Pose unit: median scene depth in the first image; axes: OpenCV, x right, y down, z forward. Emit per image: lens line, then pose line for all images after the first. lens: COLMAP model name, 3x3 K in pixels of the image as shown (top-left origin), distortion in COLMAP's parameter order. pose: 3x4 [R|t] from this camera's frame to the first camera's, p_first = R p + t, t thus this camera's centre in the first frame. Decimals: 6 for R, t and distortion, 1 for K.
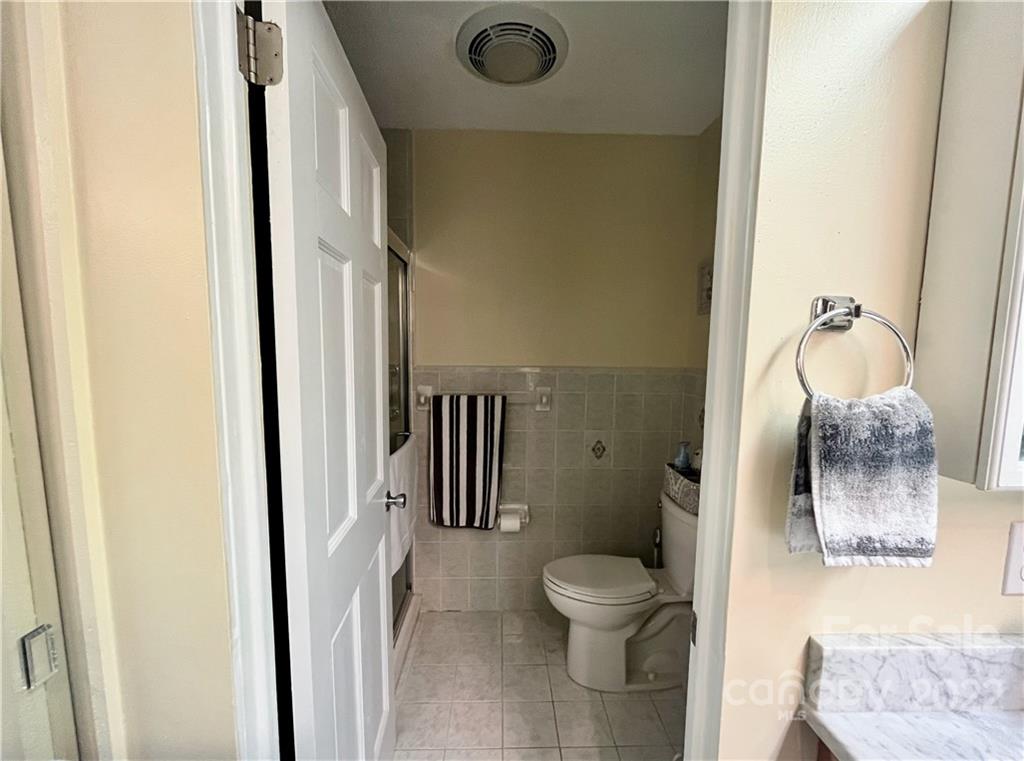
lens RADIAL K [[408.8, 0, 512.0], [0, 408.8, 380.5], [0, 0, 1]] dist [0.000363, 0.000043]
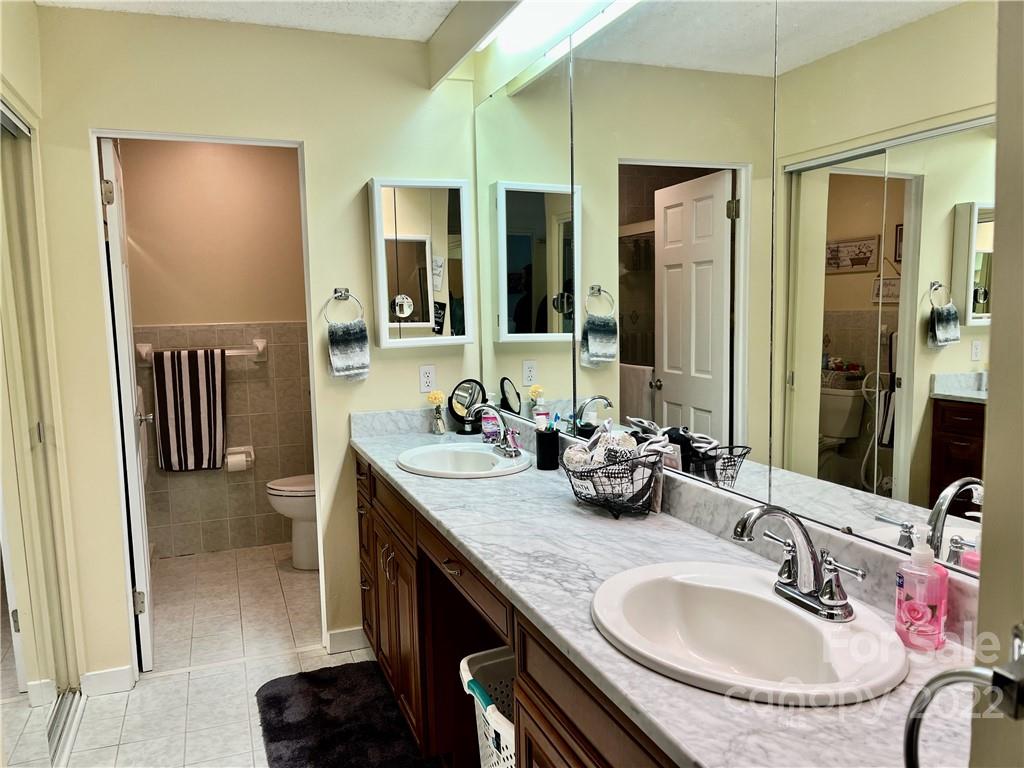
lens RADIAL K [[777.0, 0, 512.0], [0, 777.0, 384.0], [0, 0, 1]] dist [0.060446, -0.076384]
pose [[0.944908, -0.068639, 0.320060, 0.037376], [0.059196, 0.997478, 0.039152, 0.095067], [-0.321940, -0.018048, 0.946588, -1.304116]]
